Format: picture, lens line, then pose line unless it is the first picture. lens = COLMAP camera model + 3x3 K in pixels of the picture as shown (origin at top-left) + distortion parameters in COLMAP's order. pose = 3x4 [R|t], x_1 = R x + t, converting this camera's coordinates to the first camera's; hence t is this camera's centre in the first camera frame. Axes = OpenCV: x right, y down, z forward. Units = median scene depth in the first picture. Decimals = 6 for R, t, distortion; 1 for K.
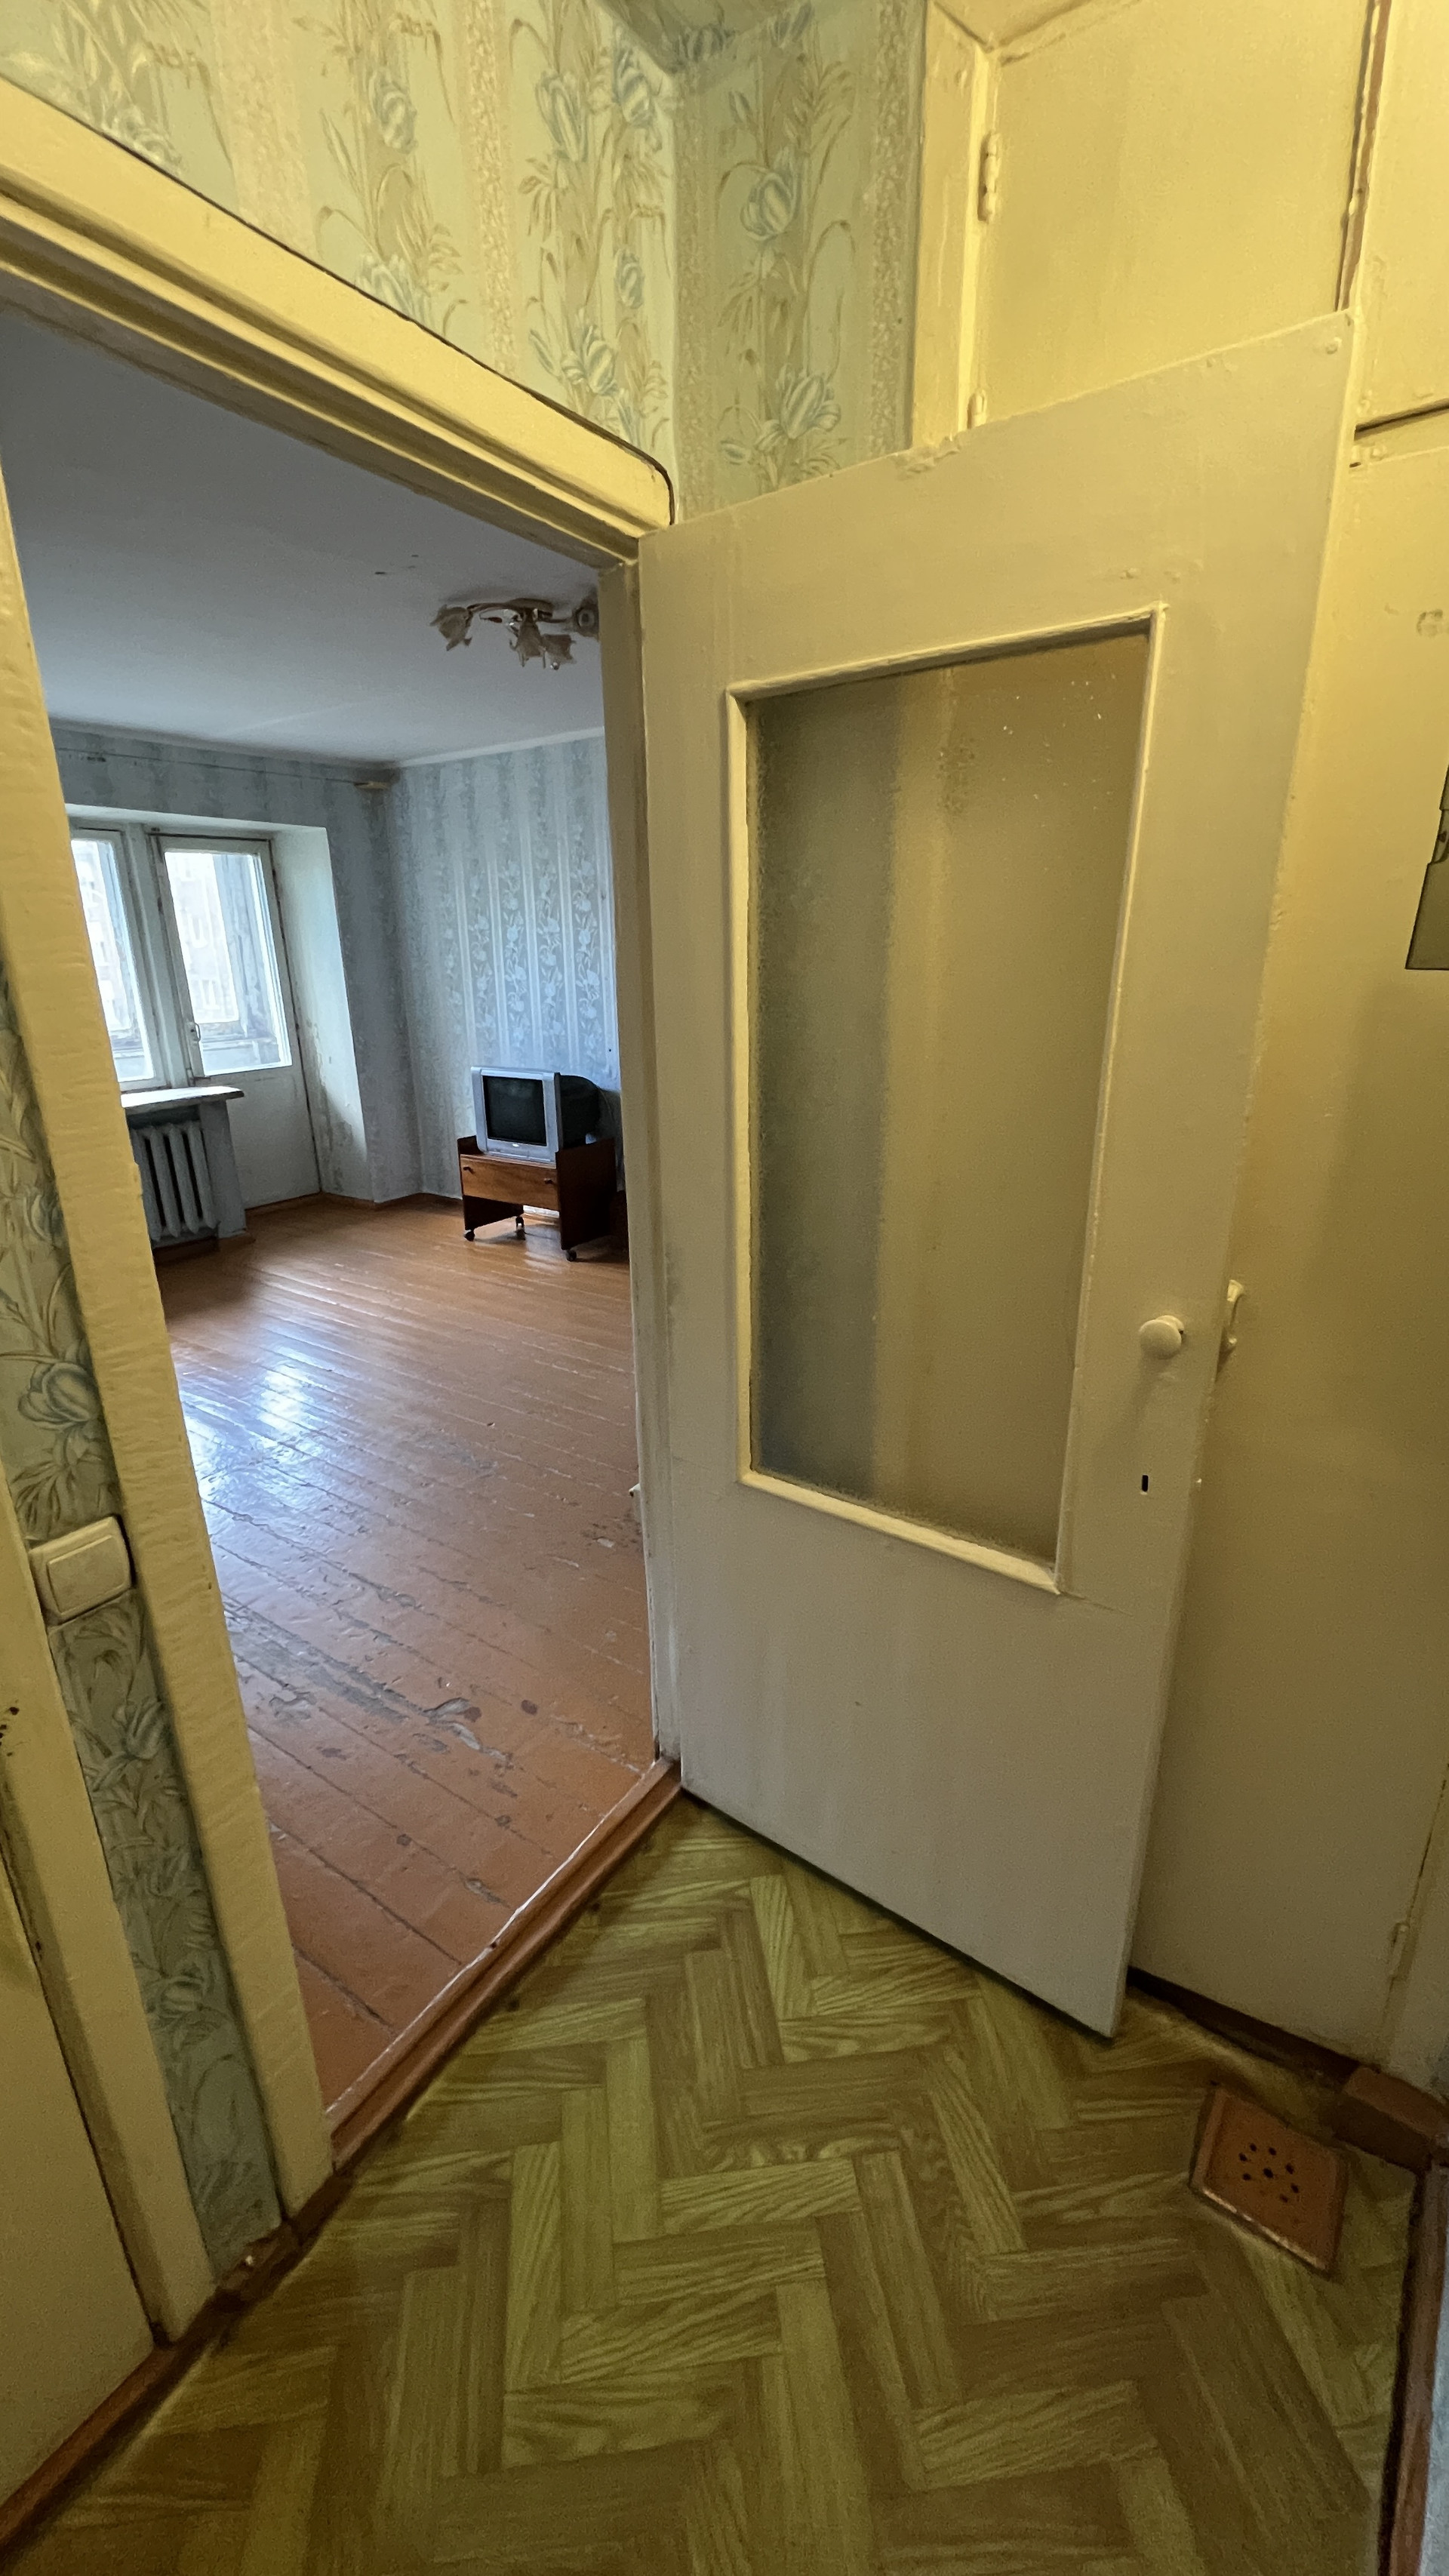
lens RADIAL K [[1022.9, 0, 724.5], [0, 1022.9, 1288.0], [0, 0, 1]] dist [-0.001377, 0.000153]
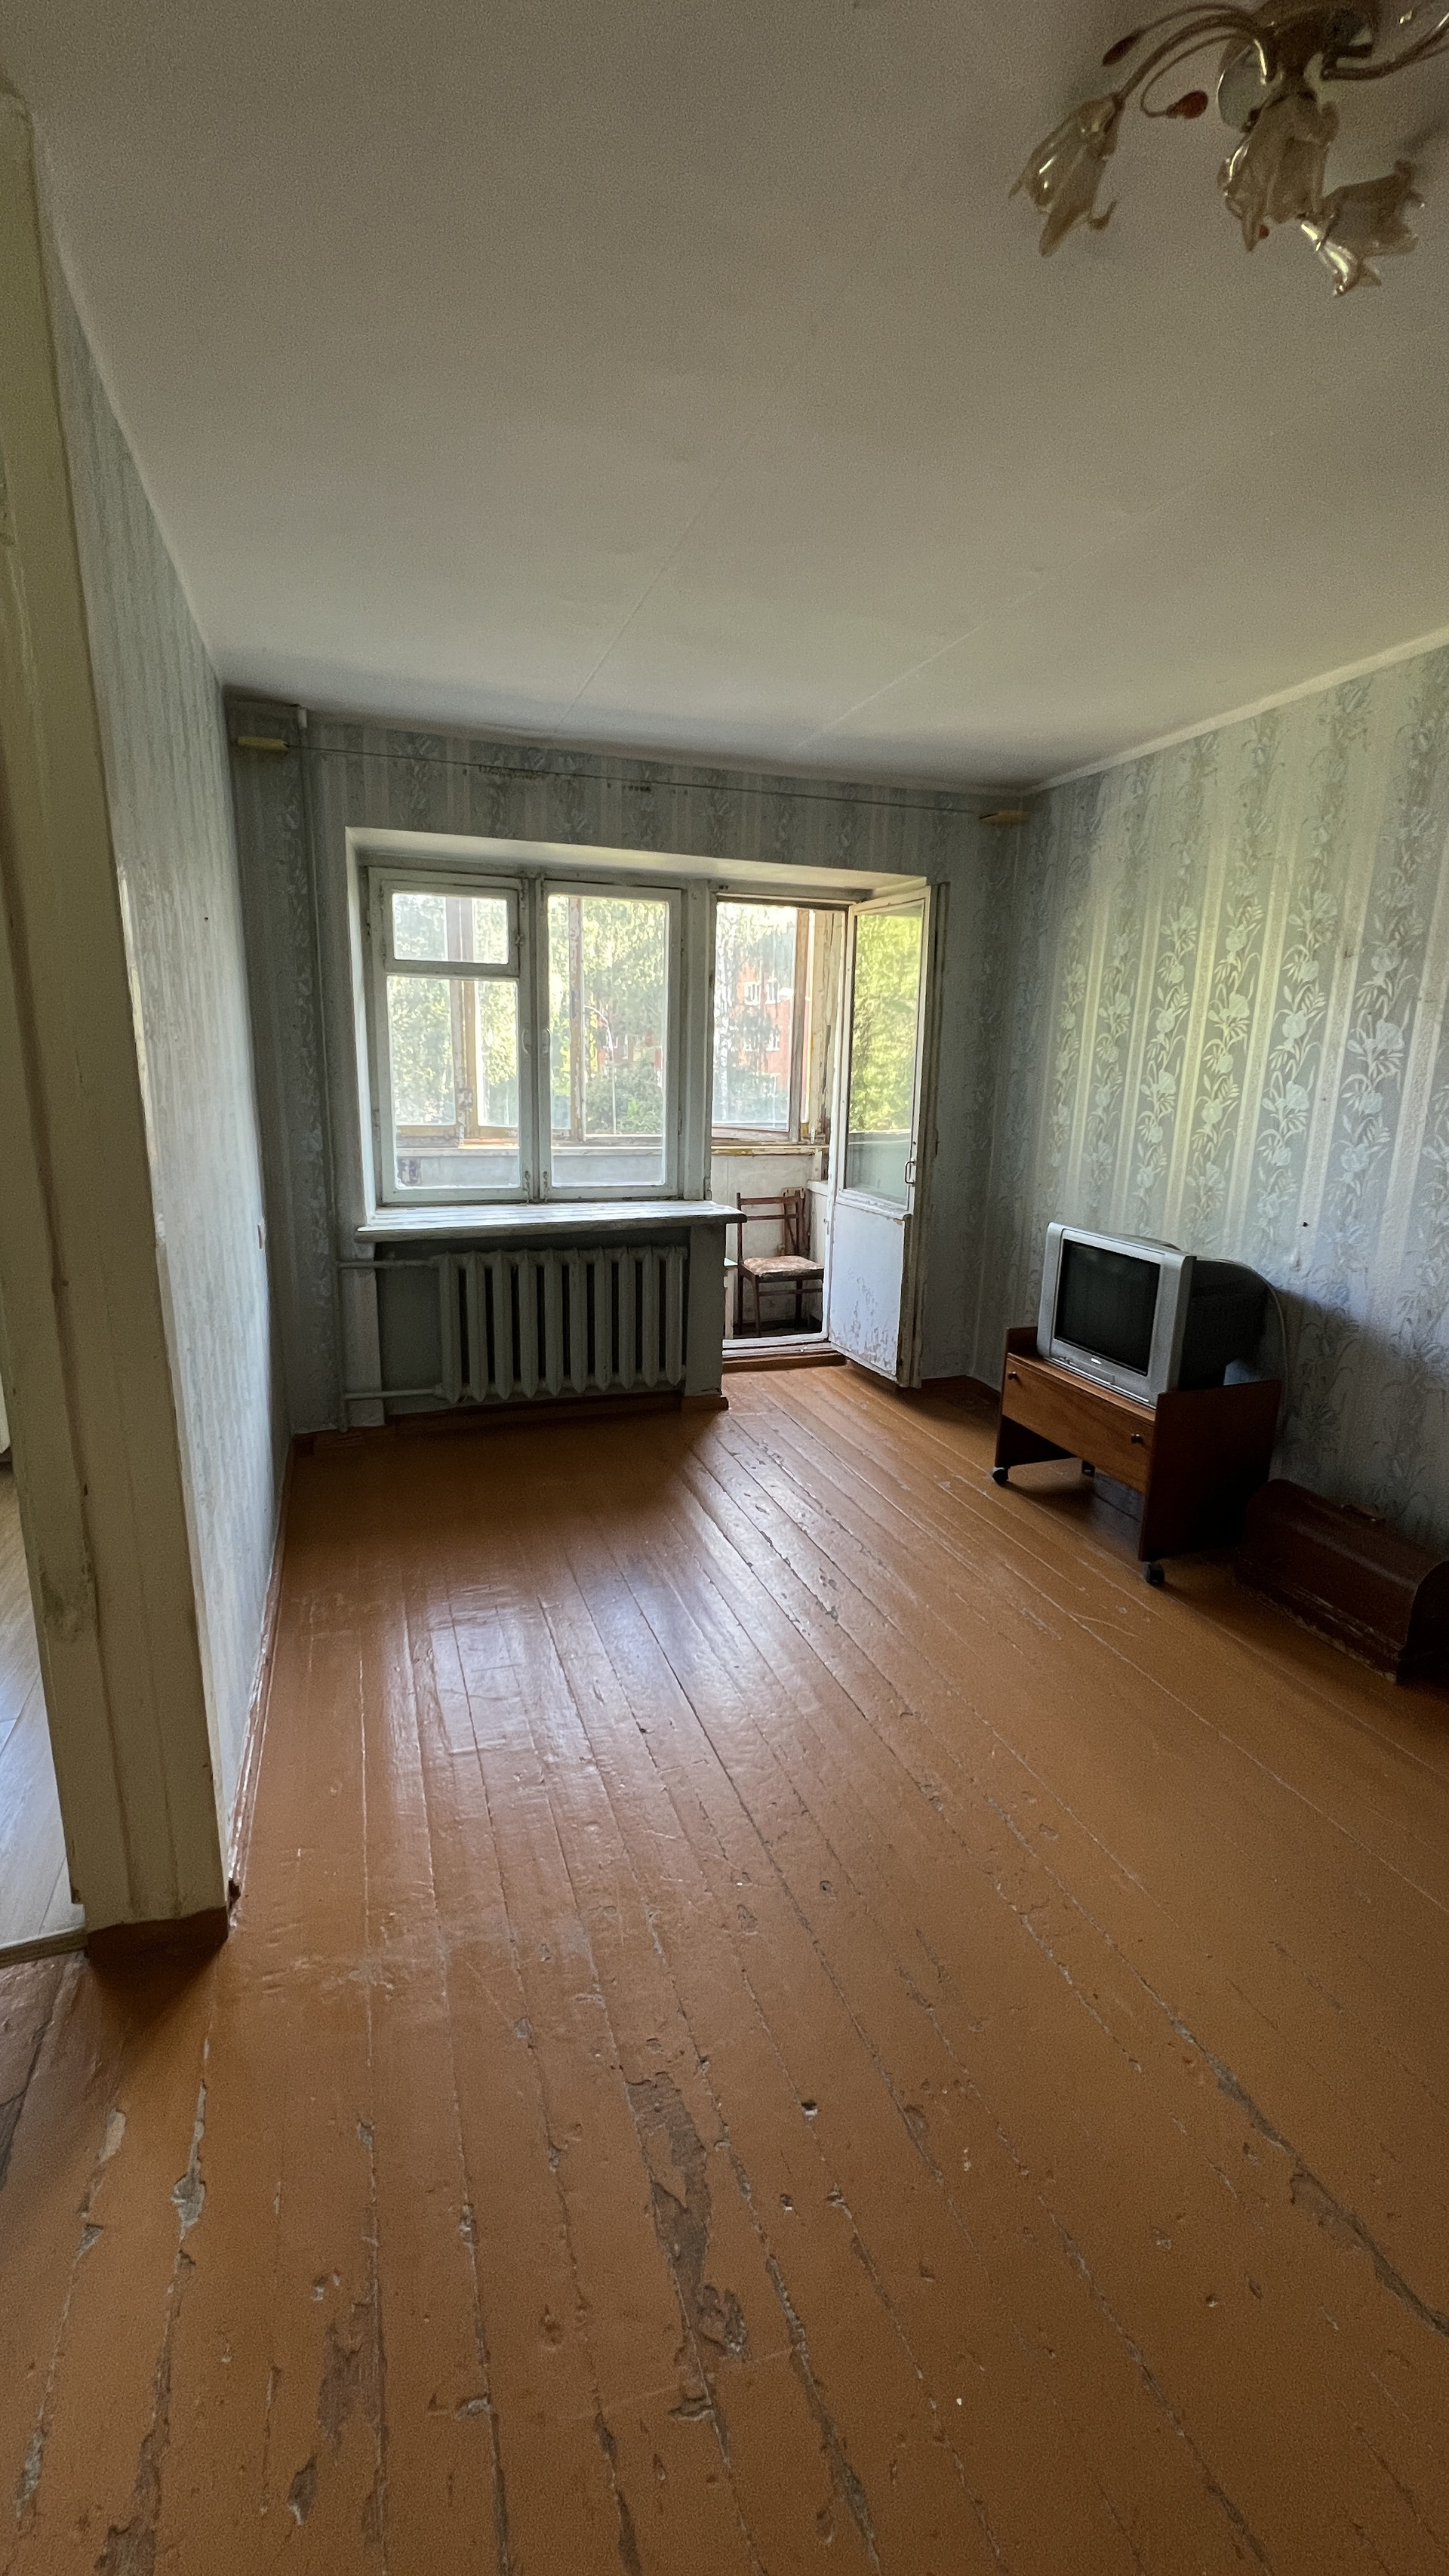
lens RADIAL K [[1026.3, 0, 723.0], [0, 1026.3, 1286.1], [0, 0, 1]] dist [-0.002219, 0.000318]
pose [[0.809075, 0.161533, -0.565070, -0.047969], [-0.218999, 0.975104, -0.034819, -0.111633], [0.545378, 0.151921, 0.824308, 0.374668]]
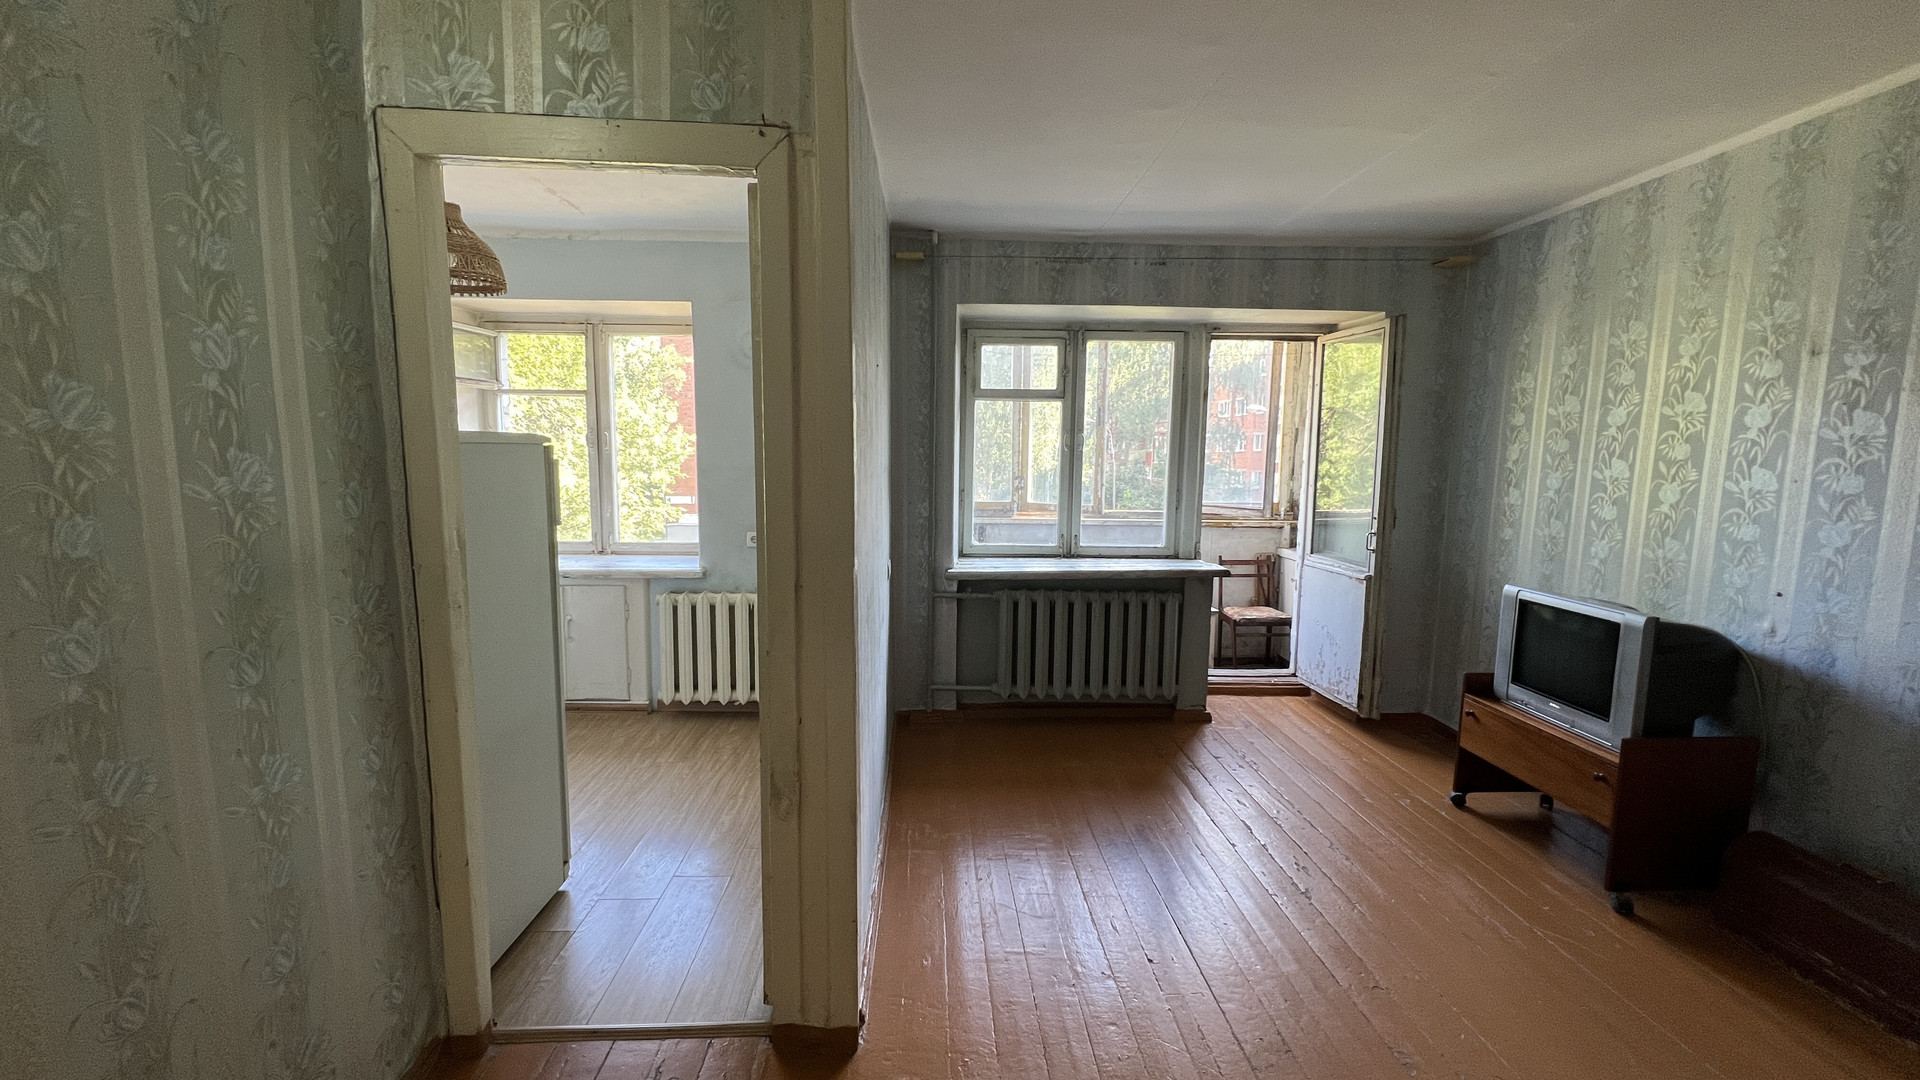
lens RADIAL K [[765.0, 0, 959.6], [0, 765.0, 541.4], [0, 0, 1]] dist [-0.002219, 0.000318]
pose [[0.599057, 0.115094, -0.792391, -0.048344], [-0.274741, 0.959082, -0.068402, -0.098632], [0.752096, 0.258679, 0.606166, 0.353020]]
